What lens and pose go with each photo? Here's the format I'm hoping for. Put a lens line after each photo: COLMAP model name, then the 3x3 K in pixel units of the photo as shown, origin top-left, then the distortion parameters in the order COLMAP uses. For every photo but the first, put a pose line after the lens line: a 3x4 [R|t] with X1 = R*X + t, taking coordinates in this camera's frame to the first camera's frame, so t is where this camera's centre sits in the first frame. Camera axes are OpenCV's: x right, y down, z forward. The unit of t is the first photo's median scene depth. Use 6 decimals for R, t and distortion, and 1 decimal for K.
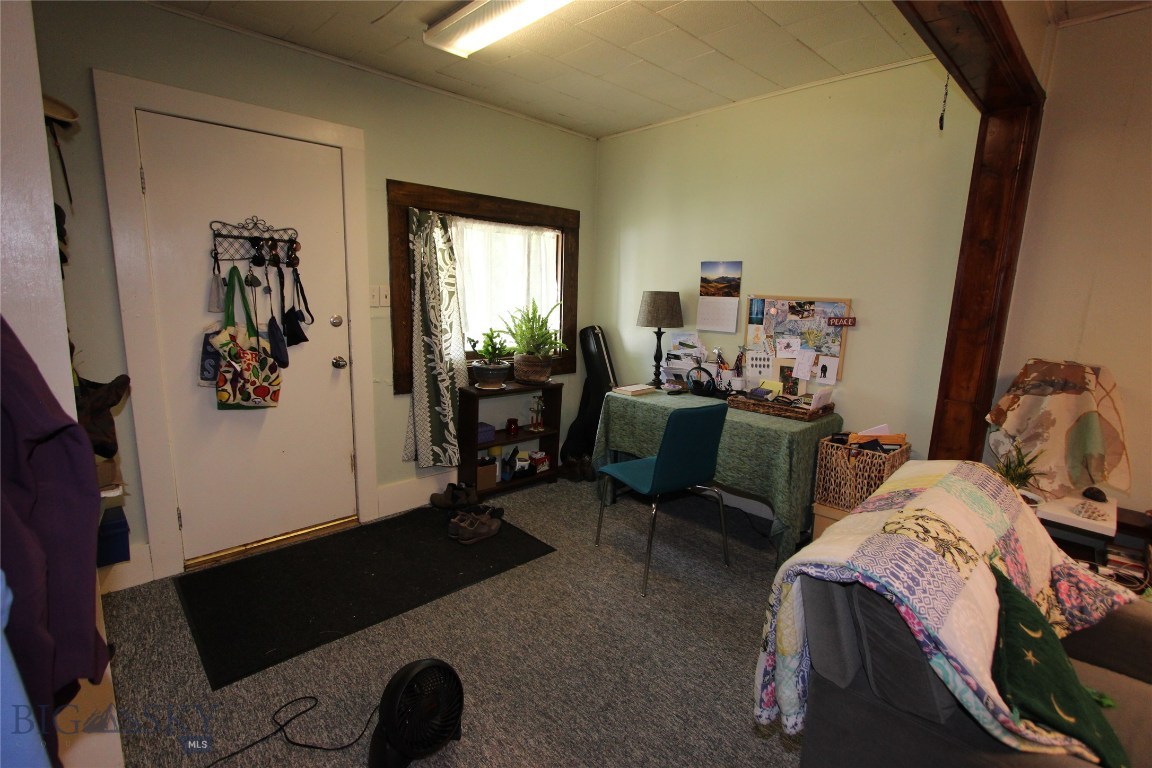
lens RADIAL K [[540.0, 0, 576.1], [0, 540.0, 384.2], [0, 0, 1]] dist [-0.001734, -0.000105]
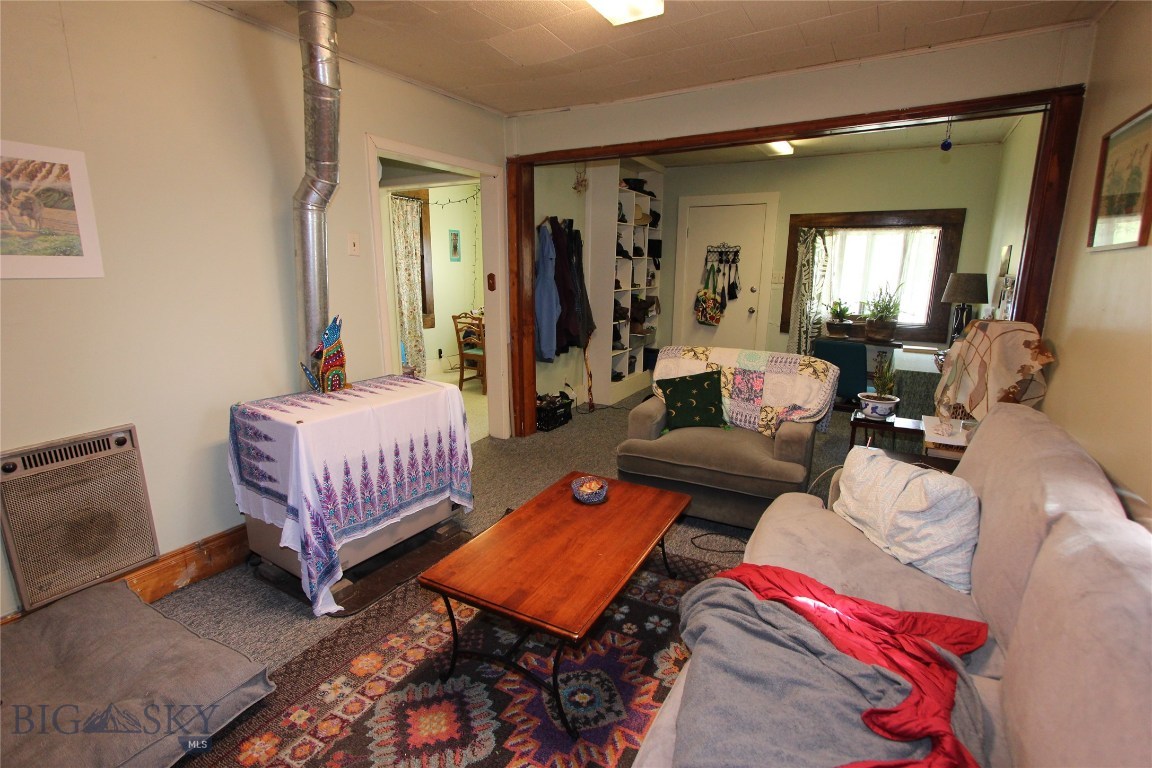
lens RADIAL K [[540.0, 0, 571.6], [0, 540.0, 382.6], [0, 0, 1]] dist [-0.001734, -0.000105]
pose [[0.270342, 0.175053, -0.946716, 1.292641], [-0.175595, 0.975803, 0.130289, 0.075308], [0.946616, 0.131016, 0.294539, -0.185800]]
